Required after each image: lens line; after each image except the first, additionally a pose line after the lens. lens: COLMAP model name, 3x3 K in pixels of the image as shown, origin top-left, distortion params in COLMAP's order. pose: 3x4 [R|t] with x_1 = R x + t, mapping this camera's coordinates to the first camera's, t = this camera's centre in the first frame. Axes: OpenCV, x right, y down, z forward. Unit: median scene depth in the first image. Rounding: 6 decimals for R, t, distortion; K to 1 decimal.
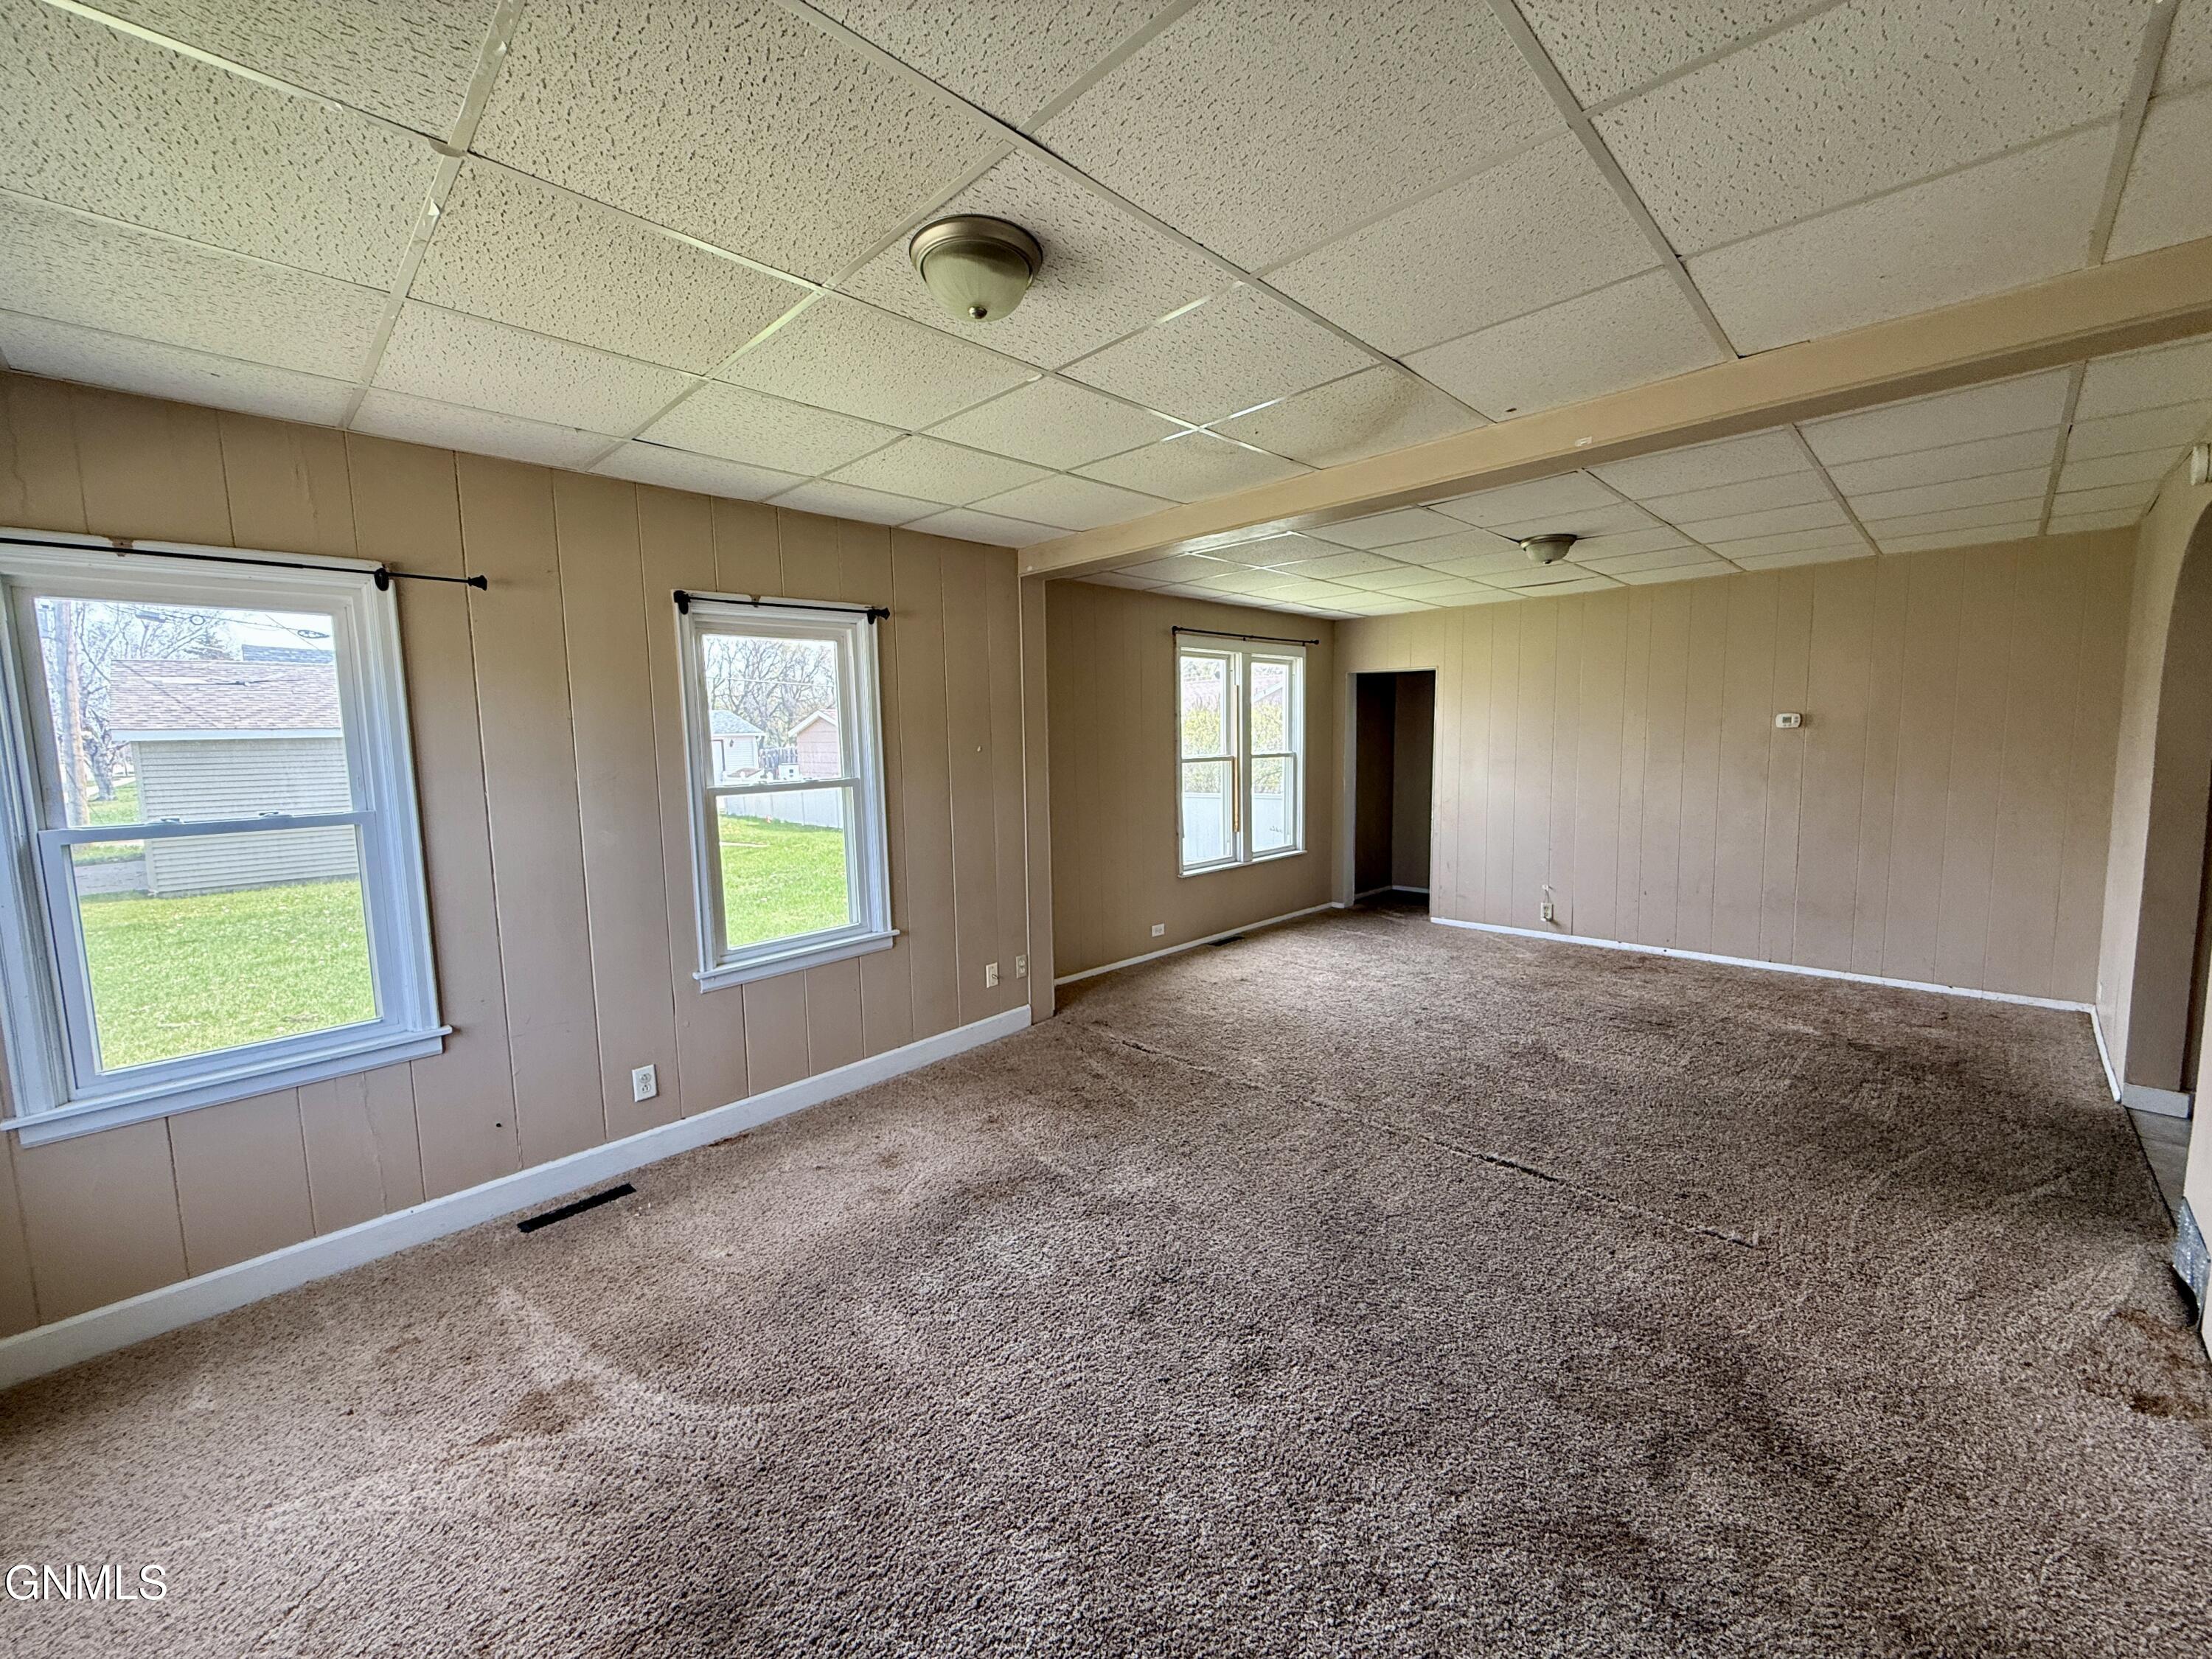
lens RADIAL K [[887.5, 0, 1099.4], [0, 887.5, 829.5], [0, 0, 1]] dist [-0.000420, 0.000226]
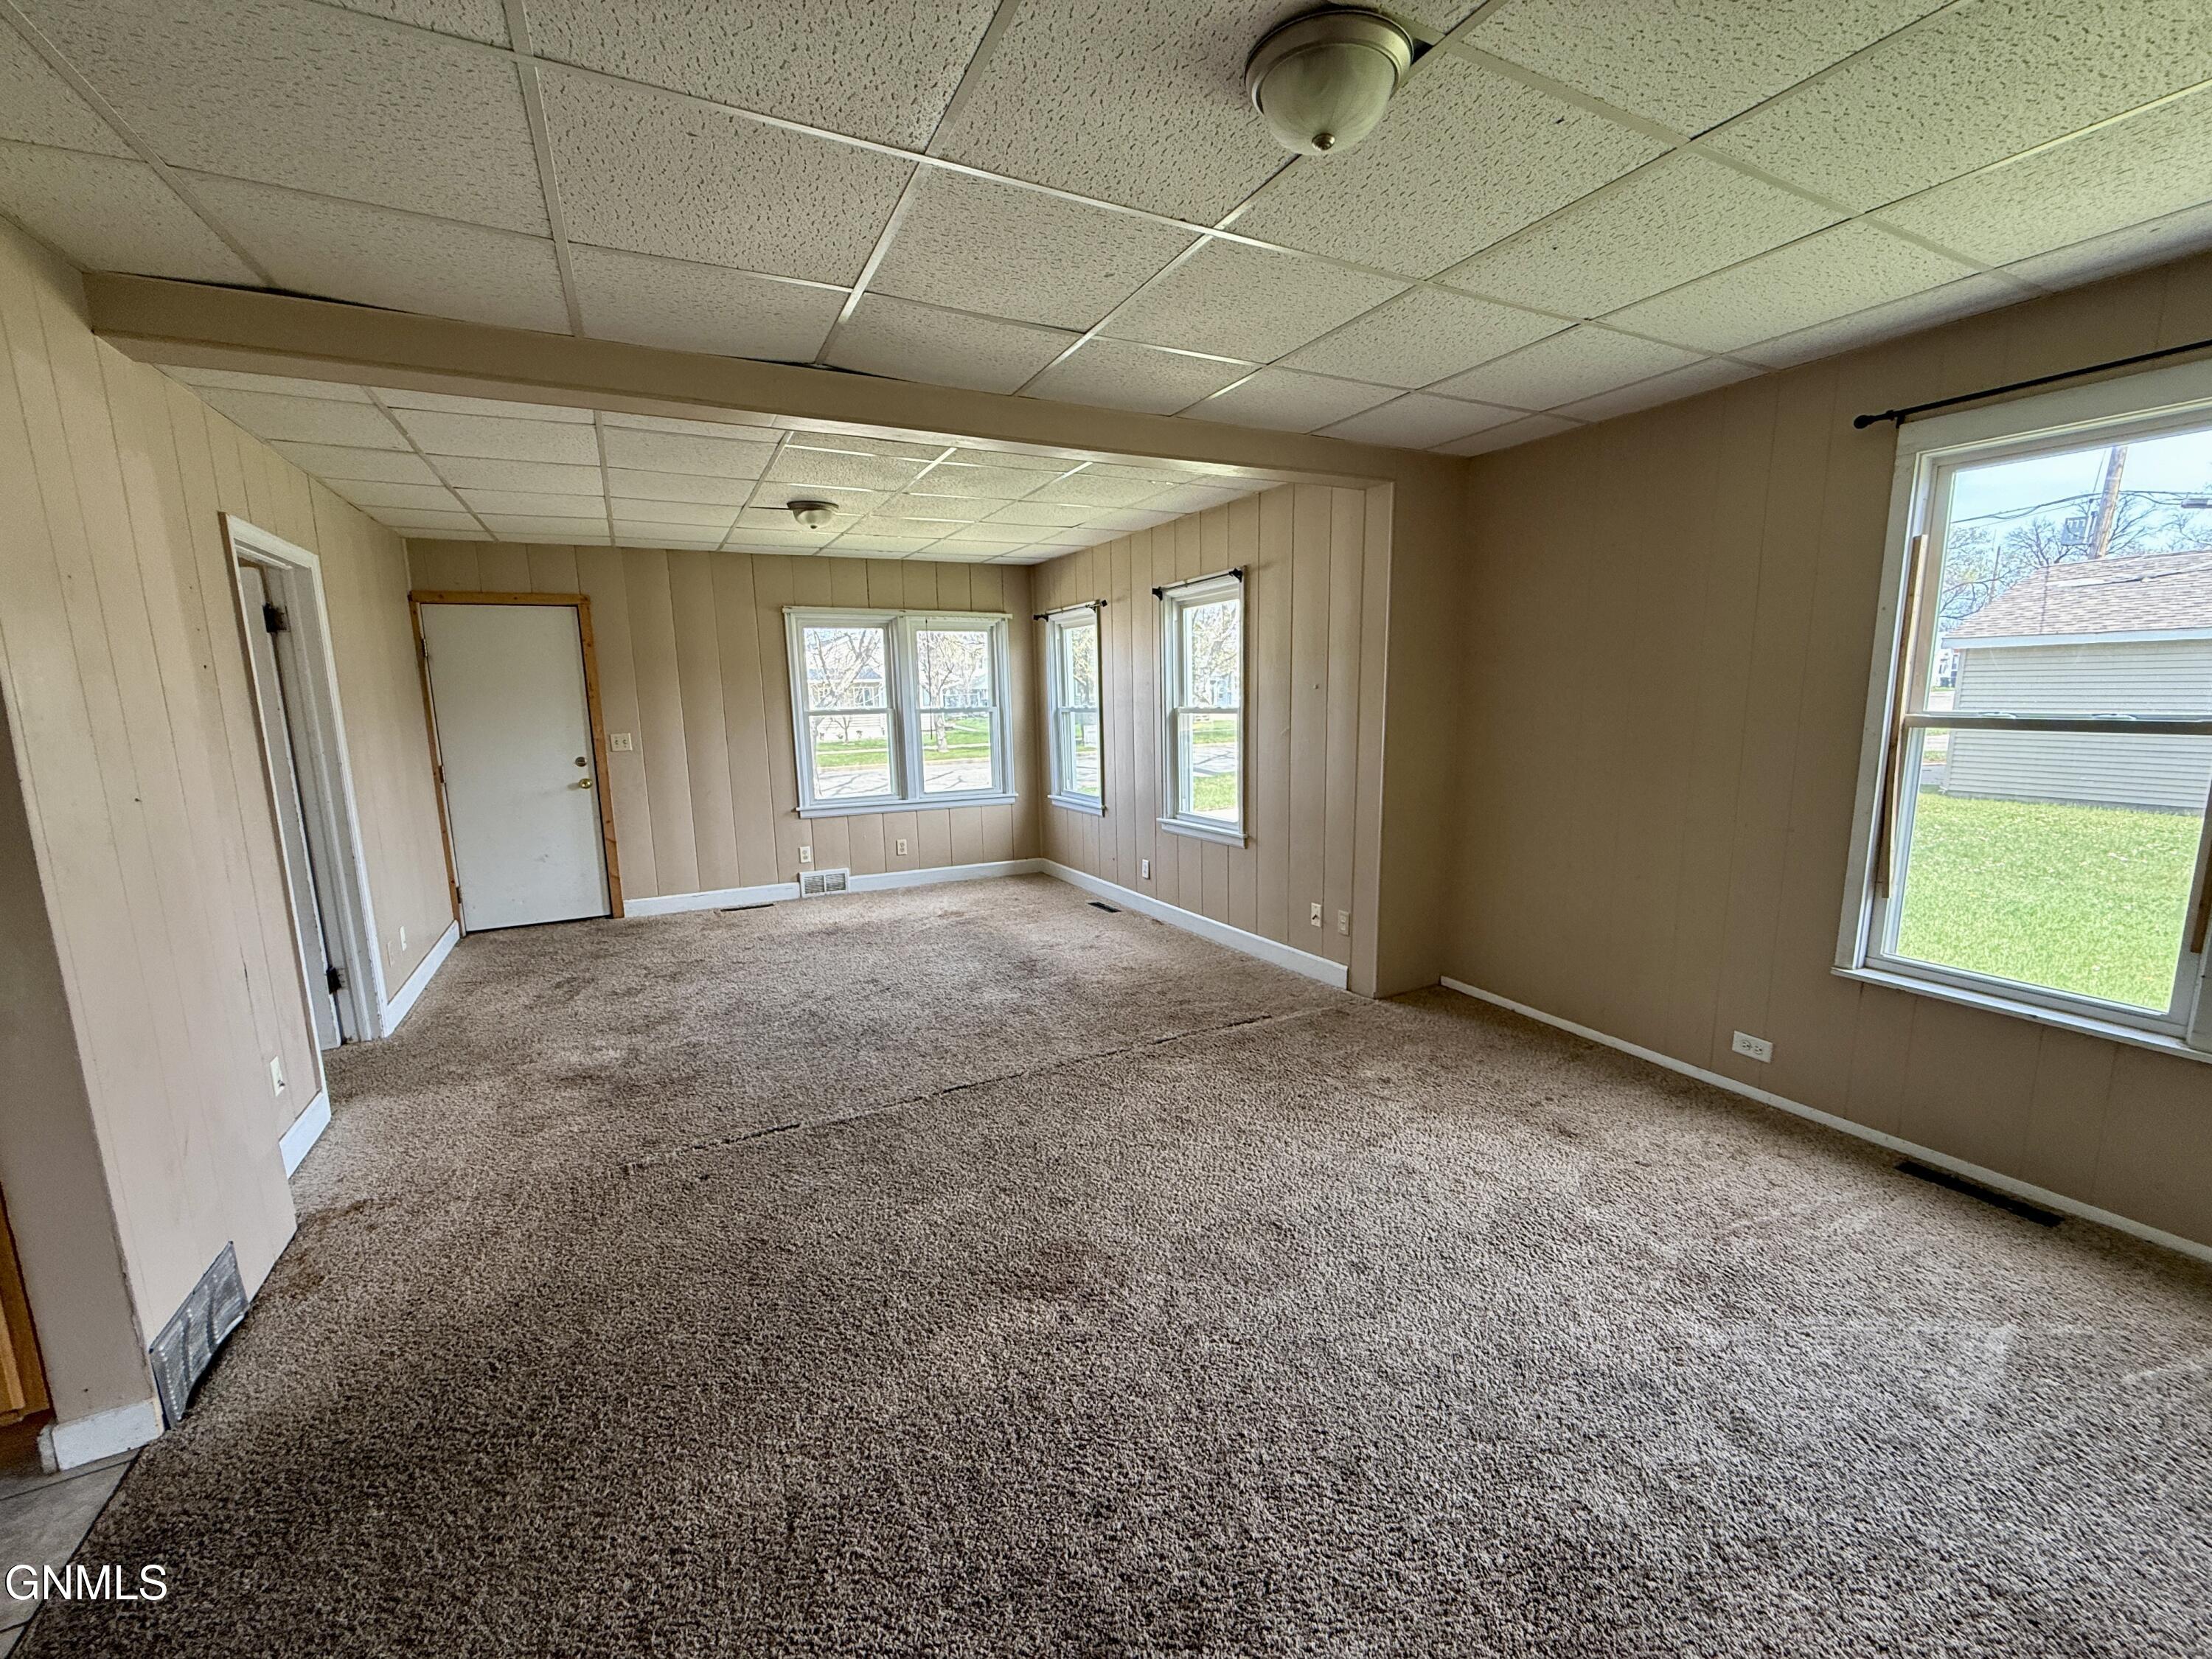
lens RADIAL K [[887.5, 0, 1099.4], [0, 887.5, 829.5], [0, 0, 1]] dist [-0.000420, 0.000226]
pose [[-0.317267, 0.179947, -0.931107, 1.016270], [-0.069342, 0.974802, 0.212019, -0.145407], [0.945798, 0.131832, -0.296795, 1.232149]]
